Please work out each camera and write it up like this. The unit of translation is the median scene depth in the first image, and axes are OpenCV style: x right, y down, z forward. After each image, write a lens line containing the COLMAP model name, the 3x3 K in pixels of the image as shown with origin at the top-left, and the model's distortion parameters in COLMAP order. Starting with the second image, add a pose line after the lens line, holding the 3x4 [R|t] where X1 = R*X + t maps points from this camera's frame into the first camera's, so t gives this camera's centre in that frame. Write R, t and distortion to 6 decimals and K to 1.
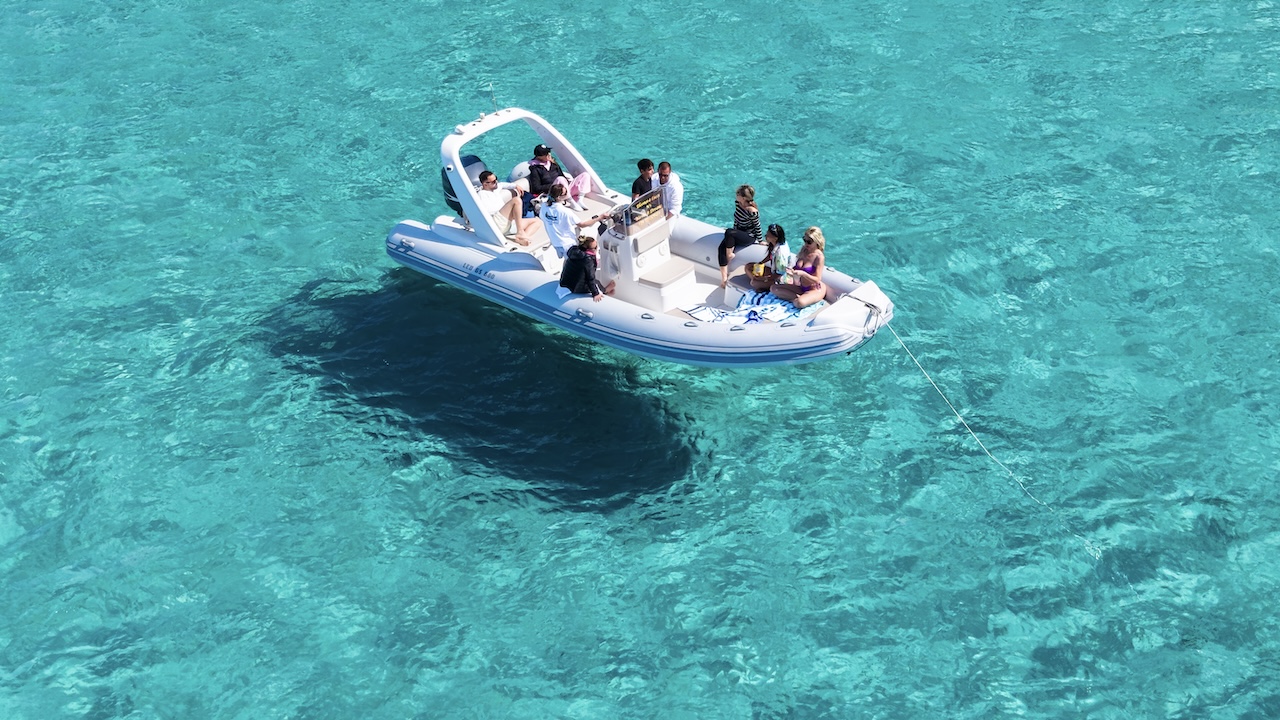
lens RADIAL K [[1136.1, 0, 640.0], [0, 1136.1, 360.0], [0, 0, 1]] dist [0.001597, -0.000543]
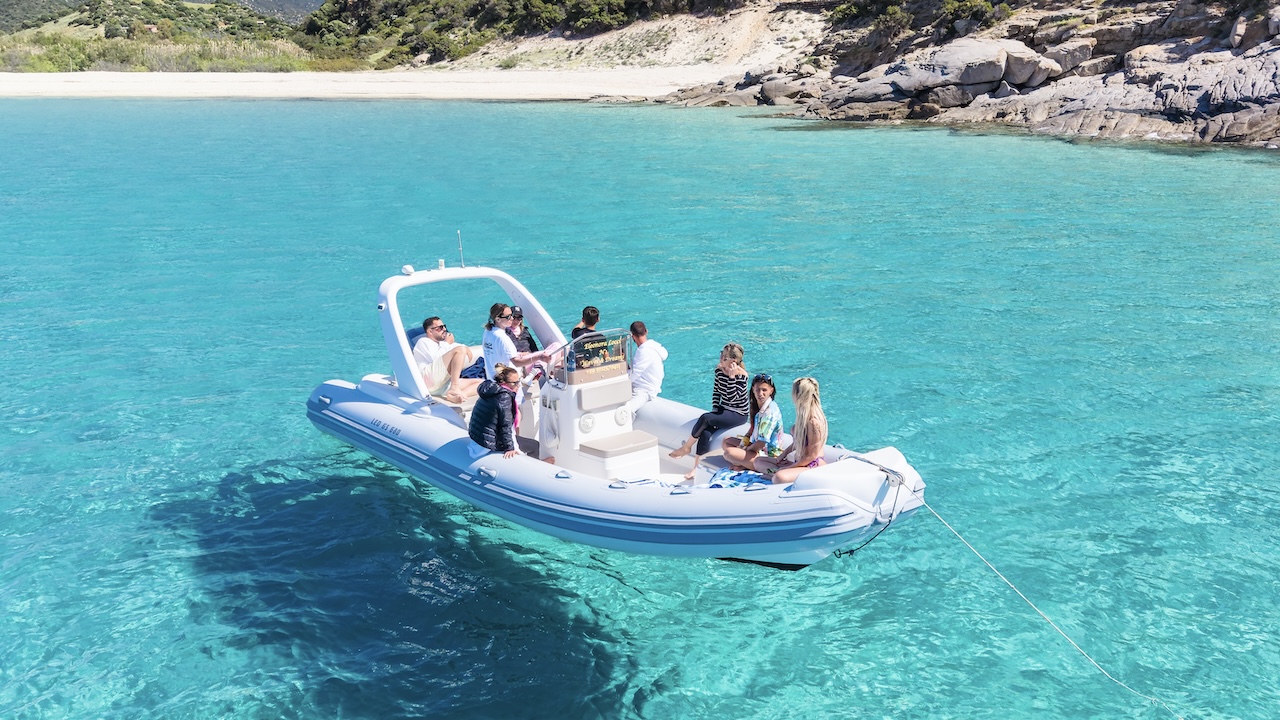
lens RADIAL K [[1136.1, 0, 640.0], [0, 1136.1, 360.0], [0, 0, 1]] dist [0.001597, -0.000543]
pose [[0.994402, 0.101016, -0.030988, 0.057029], [-0.105353, 0.970316, -0.217685, 0.033243], [0.008078, 0.219731, 0.975527, 0.265834]]
